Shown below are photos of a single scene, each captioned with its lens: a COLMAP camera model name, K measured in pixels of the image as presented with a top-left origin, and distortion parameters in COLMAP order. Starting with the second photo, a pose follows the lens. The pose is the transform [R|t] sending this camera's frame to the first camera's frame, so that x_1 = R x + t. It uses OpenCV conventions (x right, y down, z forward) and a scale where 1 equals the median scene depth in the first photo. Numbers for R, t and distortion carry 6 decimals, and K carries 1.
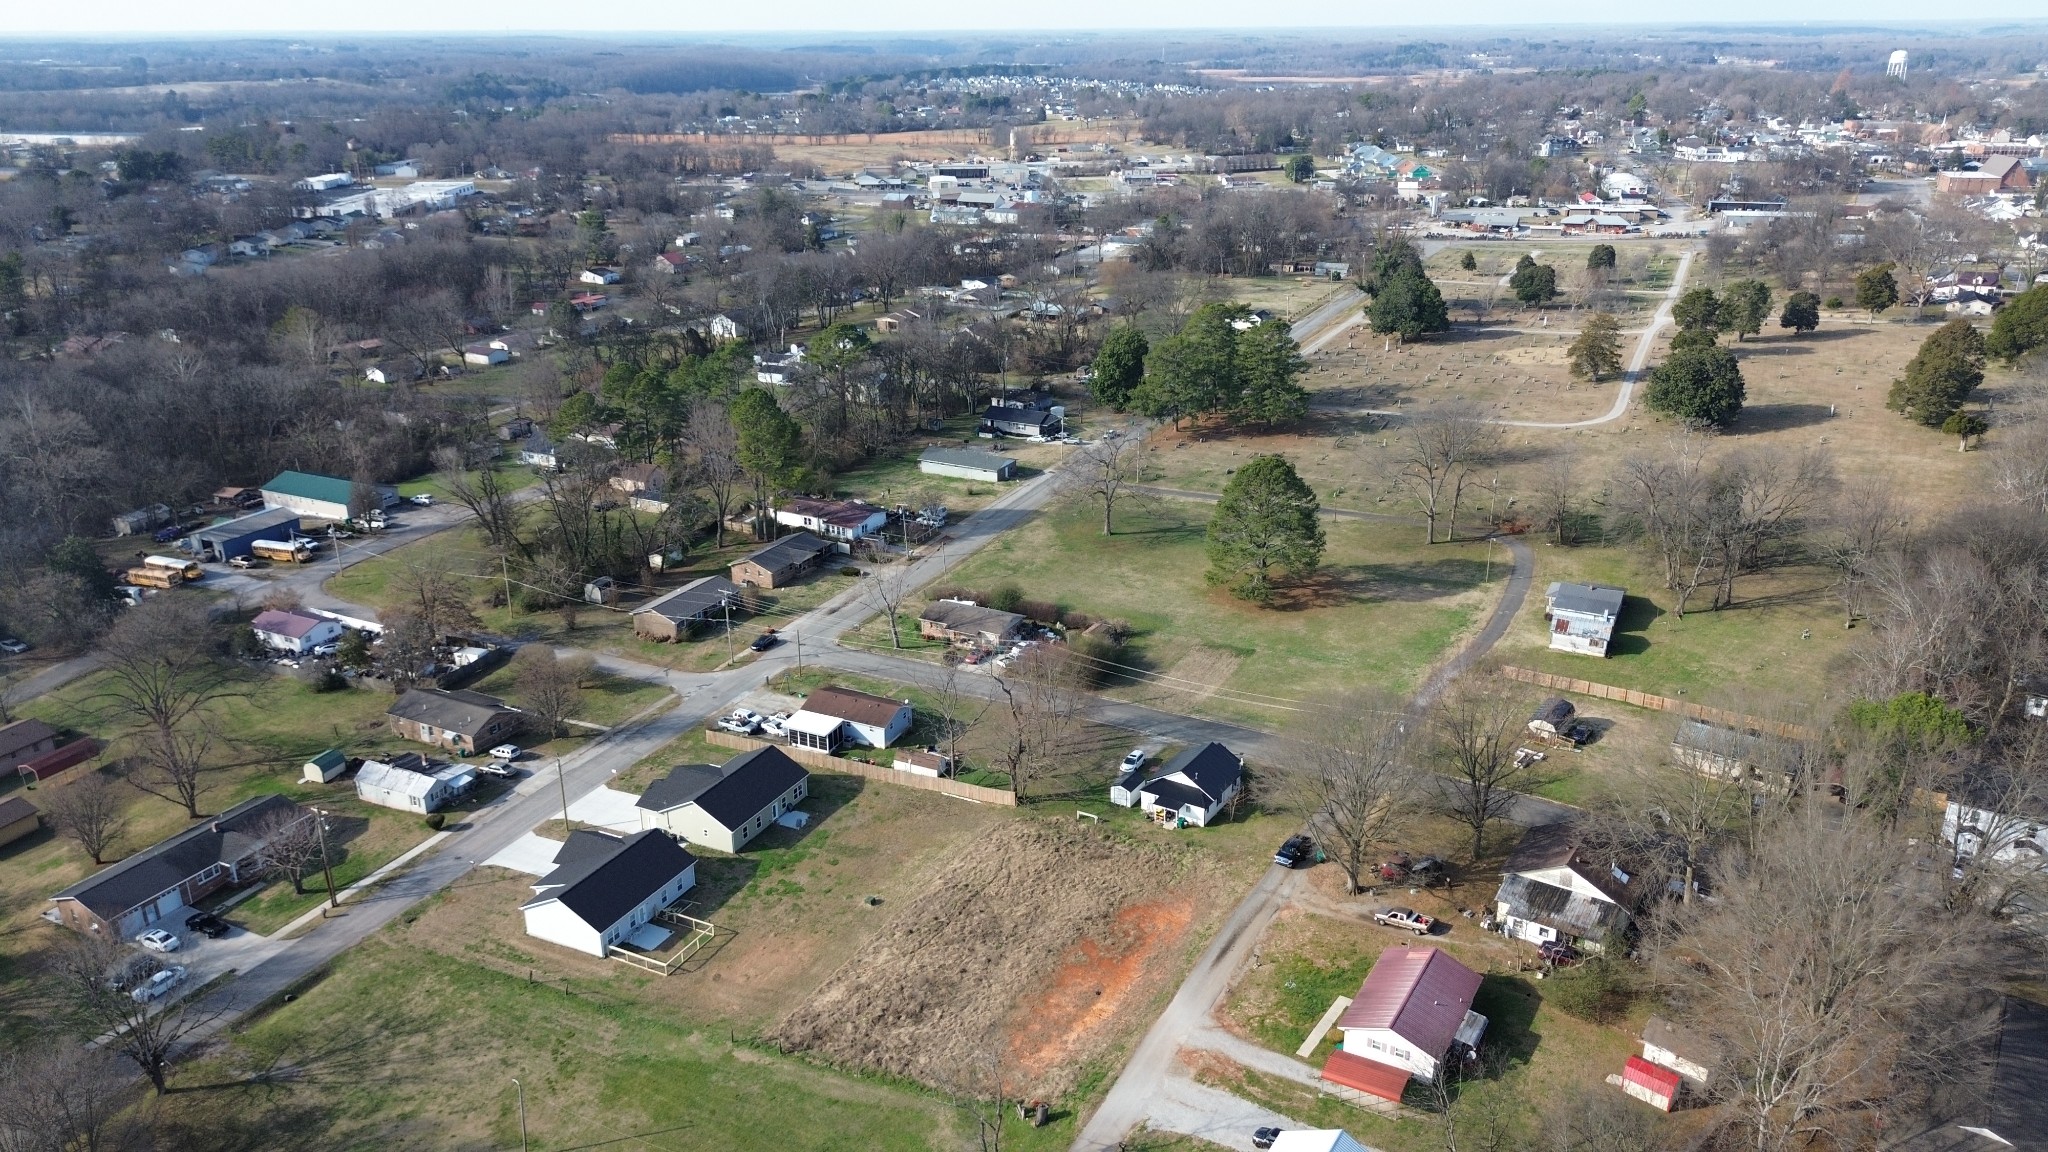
lens RADIAL K [[1444.6, 0, 1022.2], [0, 1444.6, 579.7], [0, 0, 1]] dist [0.078168, -0.082078]
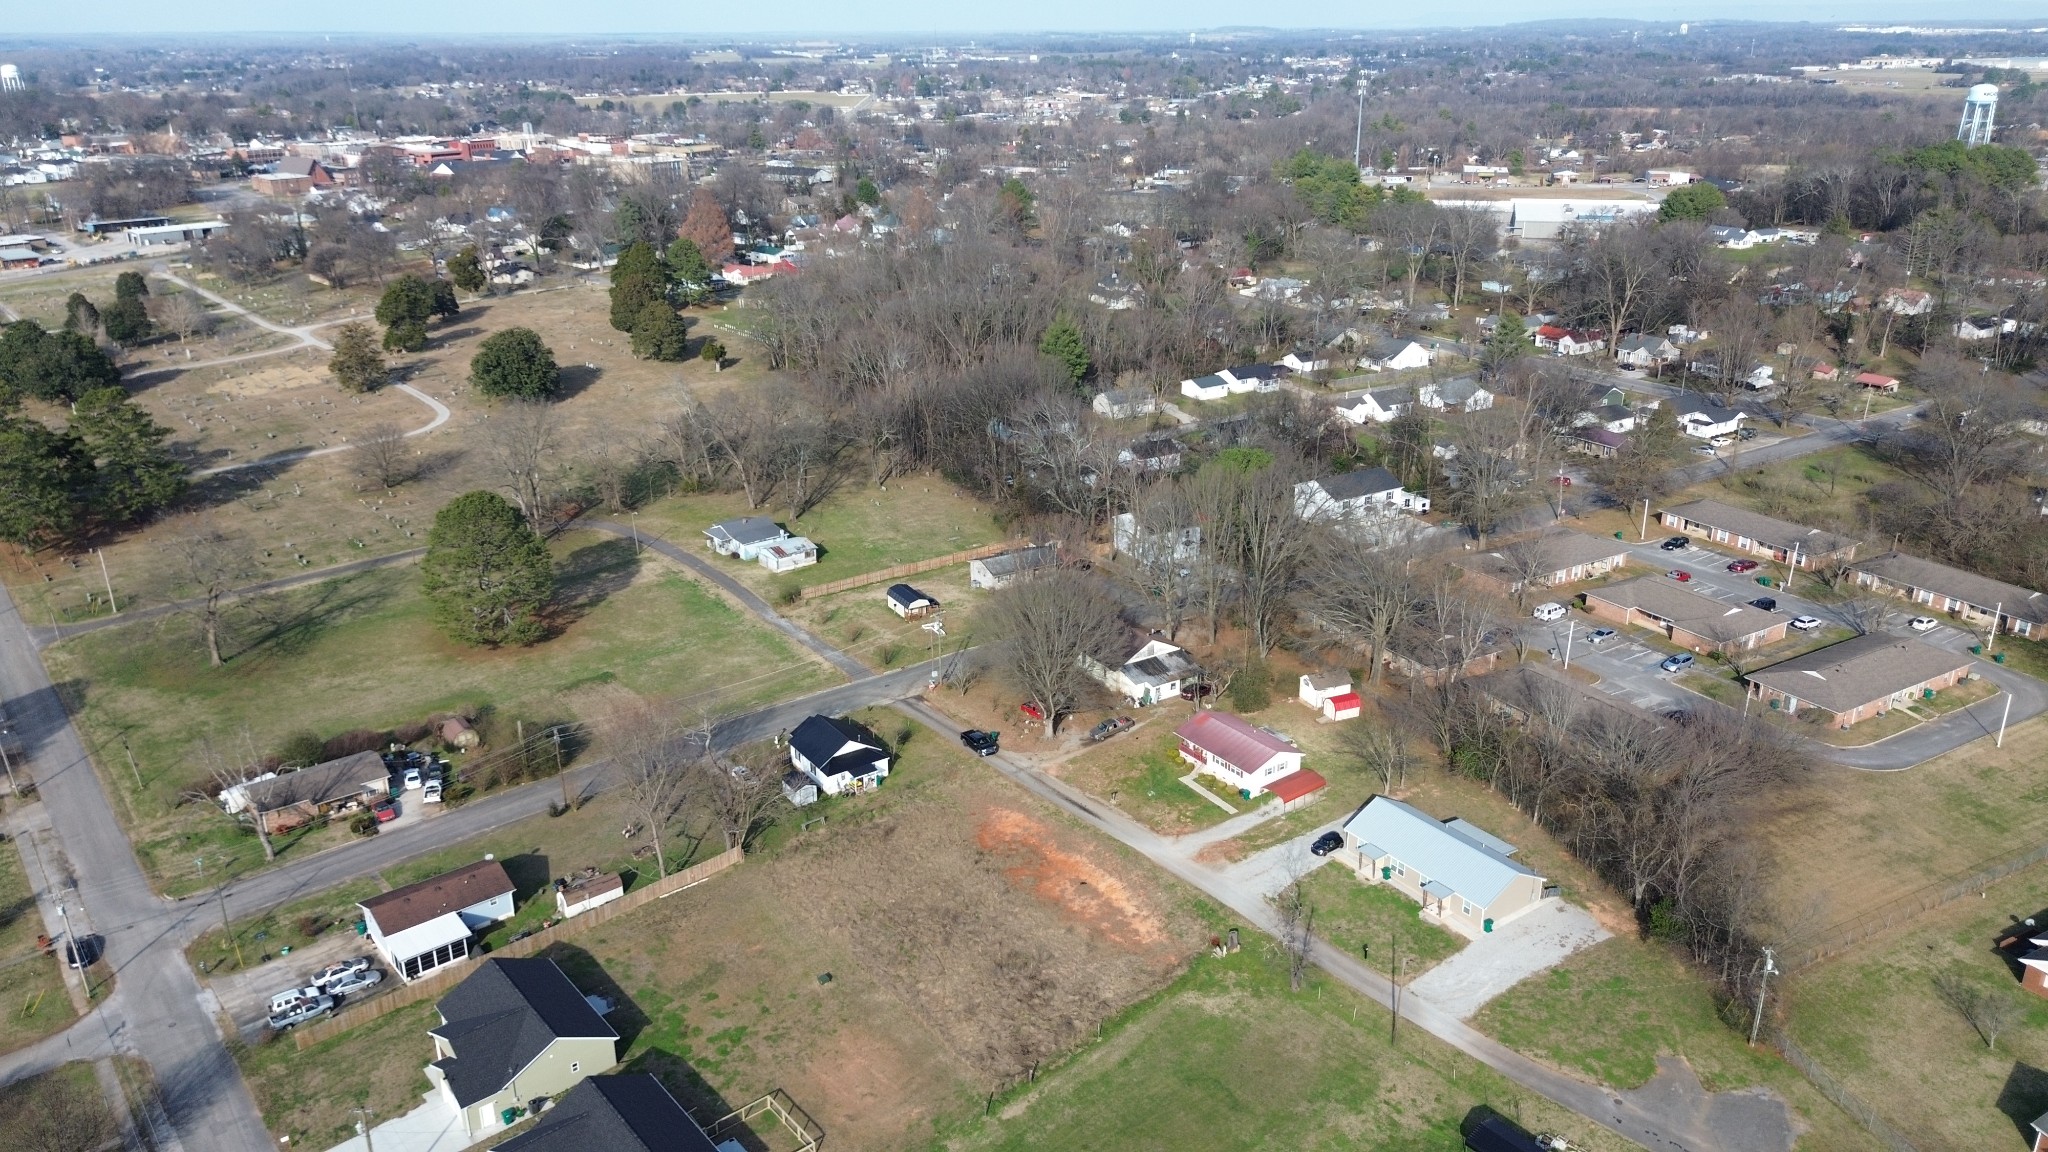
lens RADIAL K [[1444.6, 0, 1022.2], [0, 1444.6, 579.7], [0, 0, 1]] dist [0.078168, -0.082078]
pose [[0.404340, -0.321287, 0.856320, -0.543940], [0.329326, 0.924612, 0.191408, -0.103826], [-0.853260, 0.204615, 0.479666, 0.292017]]
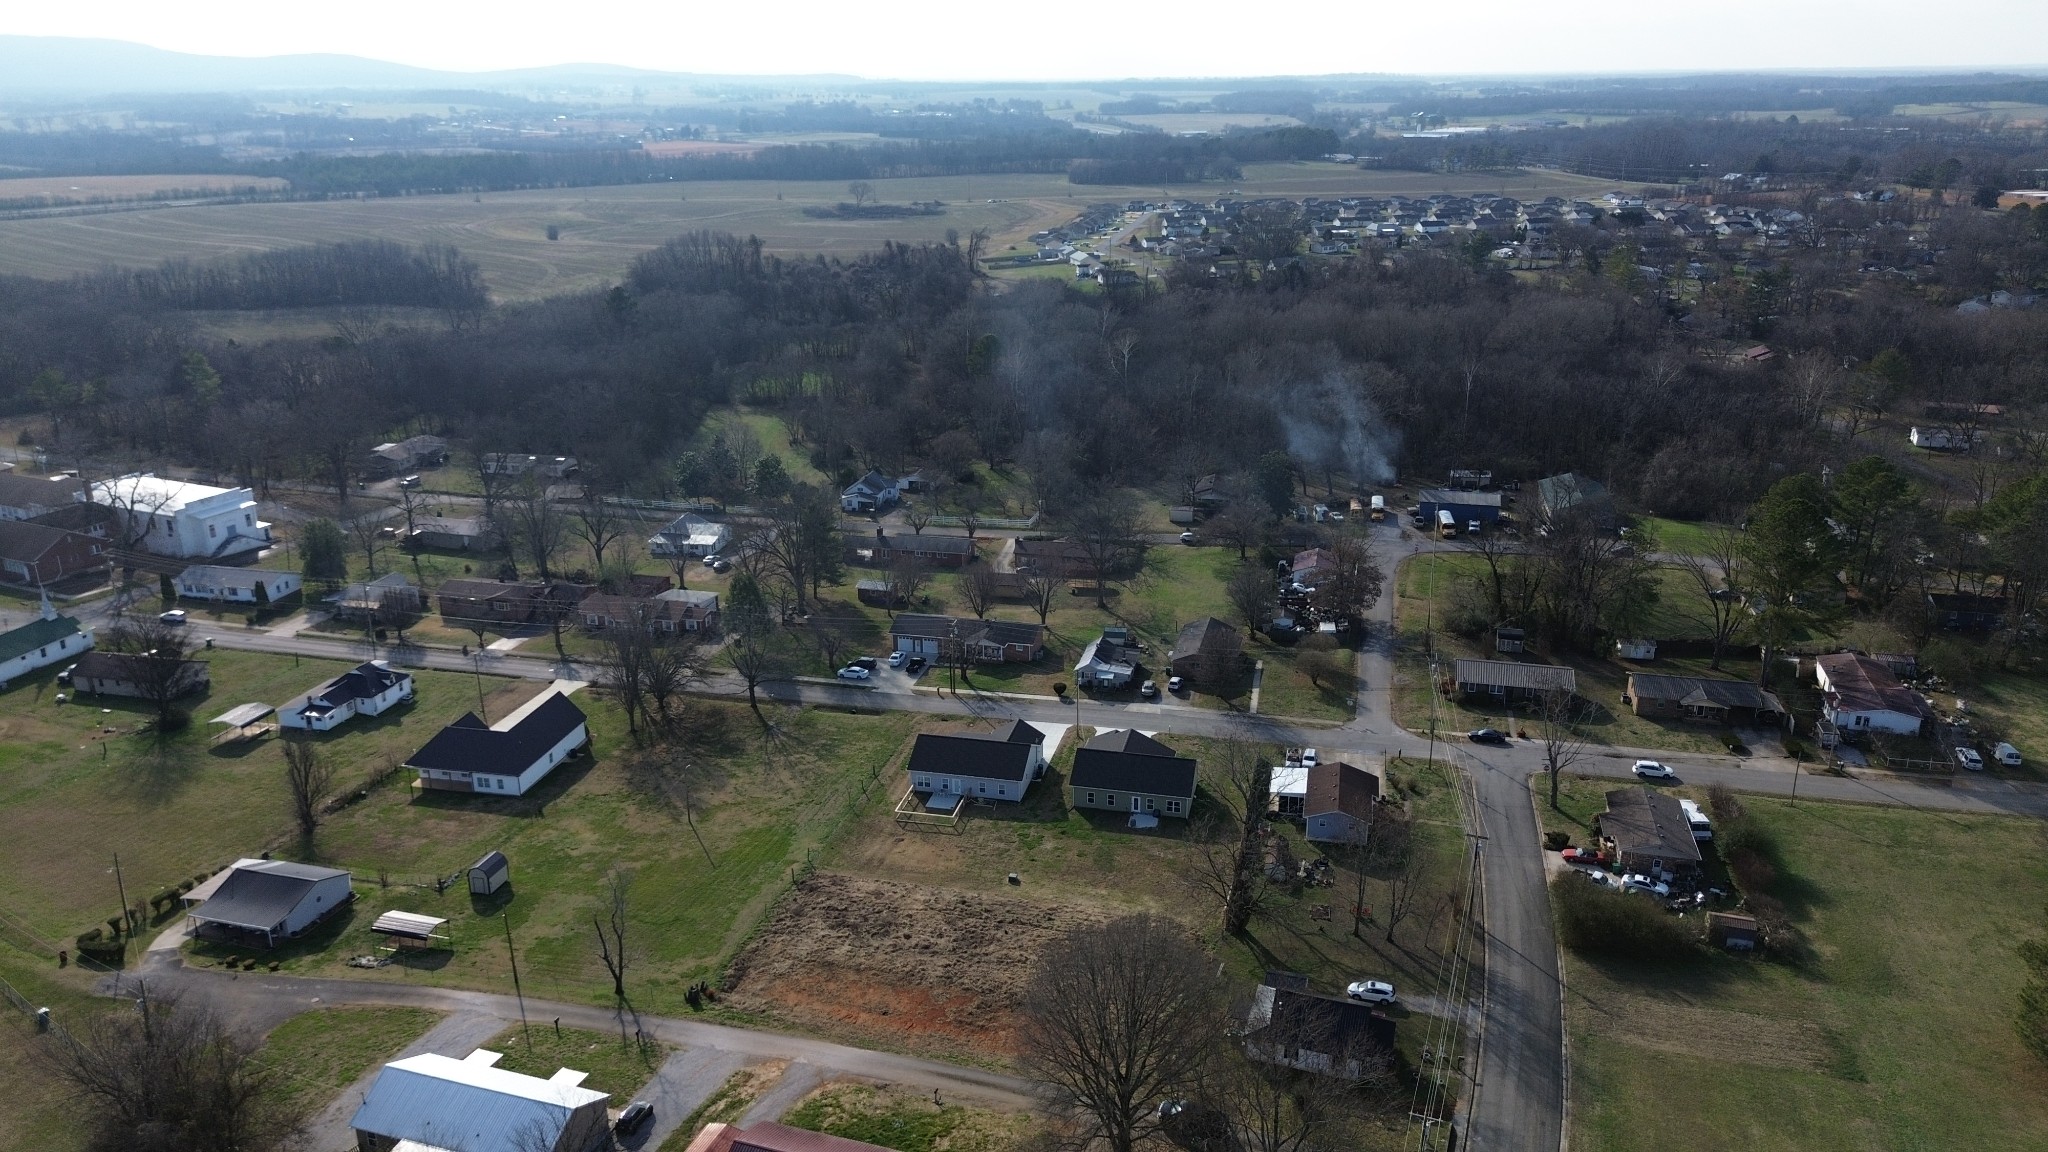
lens RADIAL K [[1444.6, 0, 1022.2], [0, 1444.6, 579.7], [0, 0, 1]] dist [0.078168, -0.082078]
pose [[0.228704, 0.323274, -0.918253, 0.580372], [-0.338728, 0.910738, 0.236263, -0.167763], [0.912665, 0.257004, 0.317792, 0.439940]]
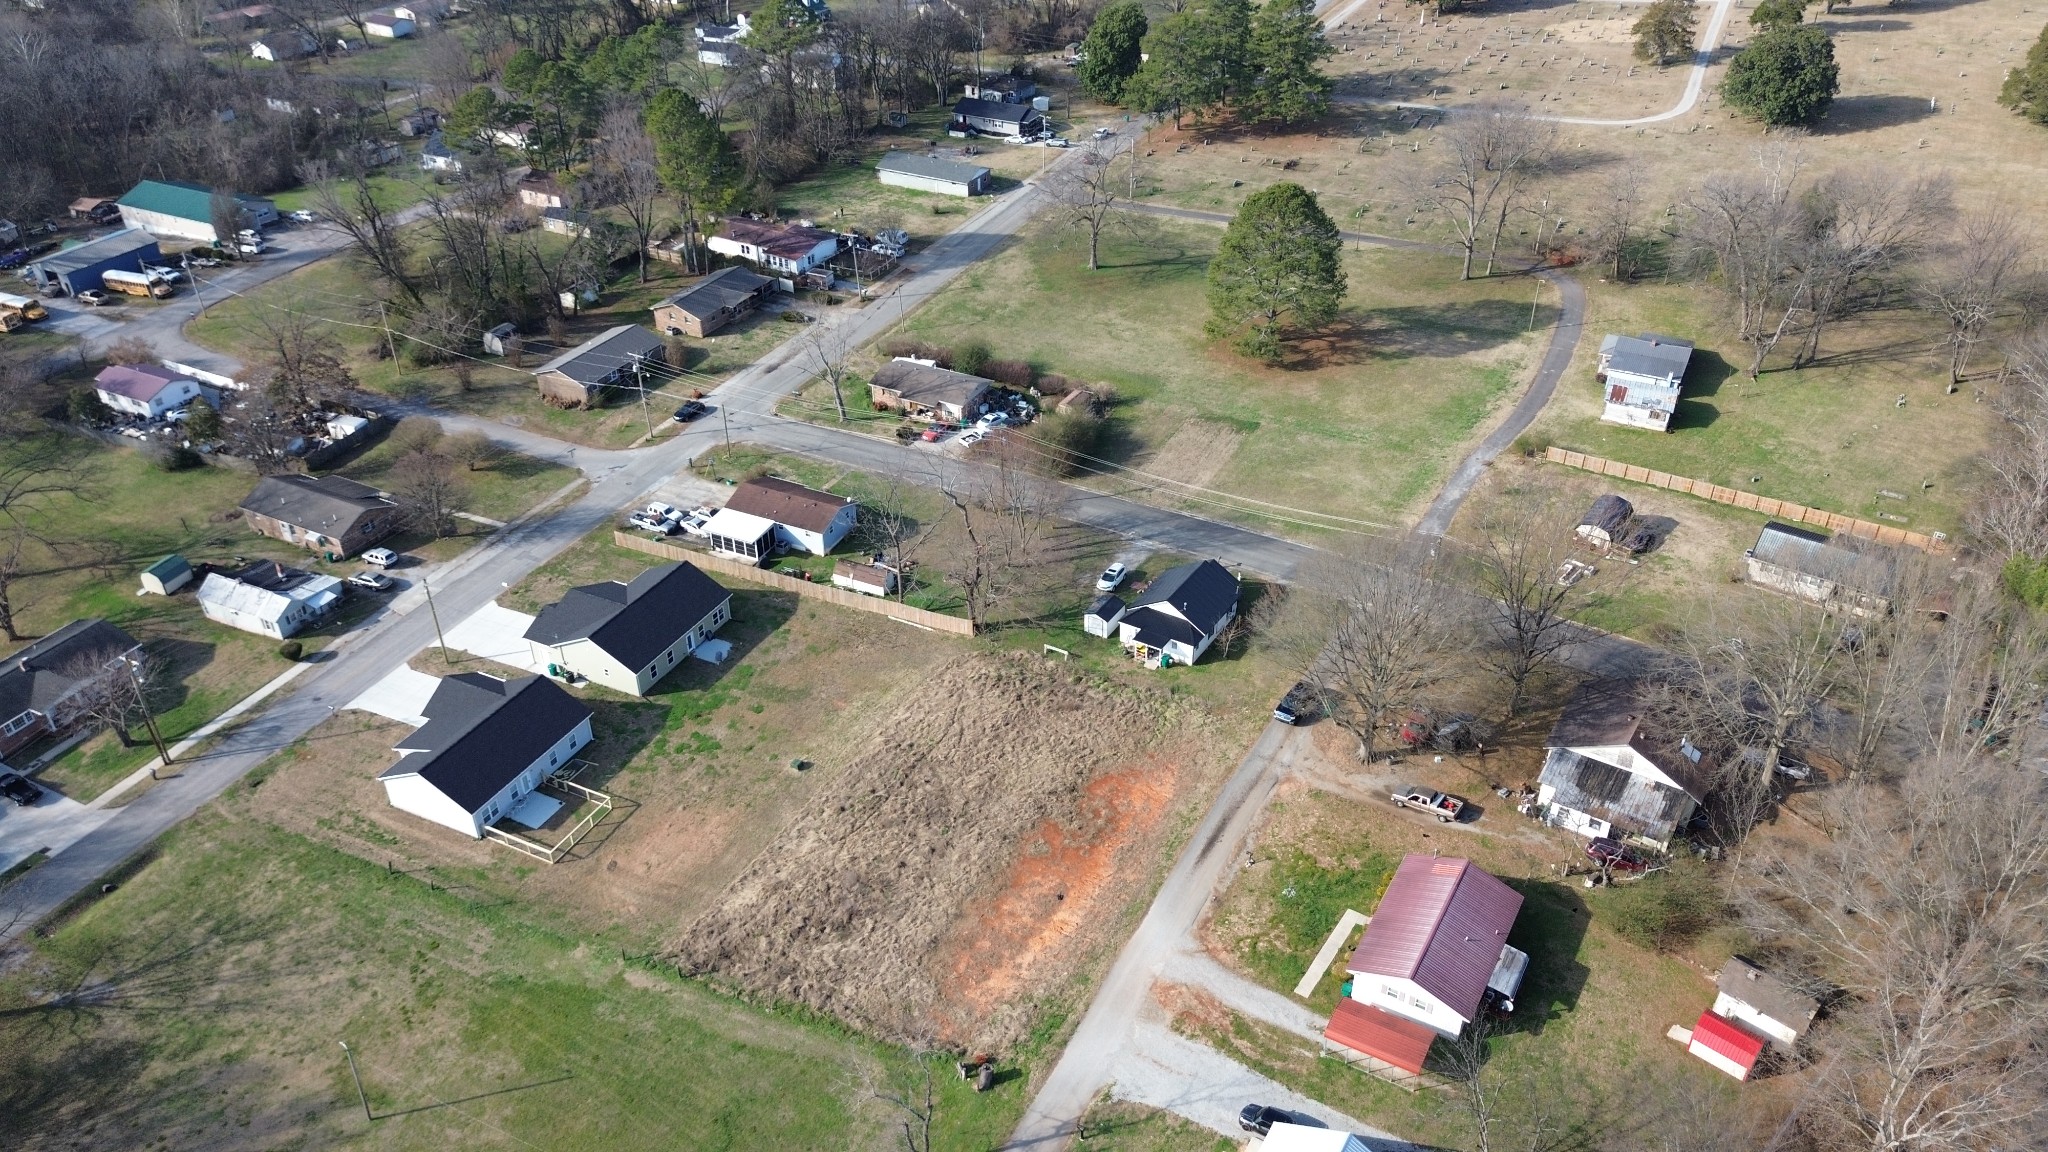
lens RADIAL K [[1444.6, 0, 1022.2], [0, 1444.6, 579.7], [0, 0, 1]] dist [0.078168, -0.082078]
pose [[0.999996, -0.000332, 0.002799, 0.017835], [-0.000297, 0.975136, 0.221607, -0.052081], [-0.002803, -0.221607, 0.975132, 0.141897]]
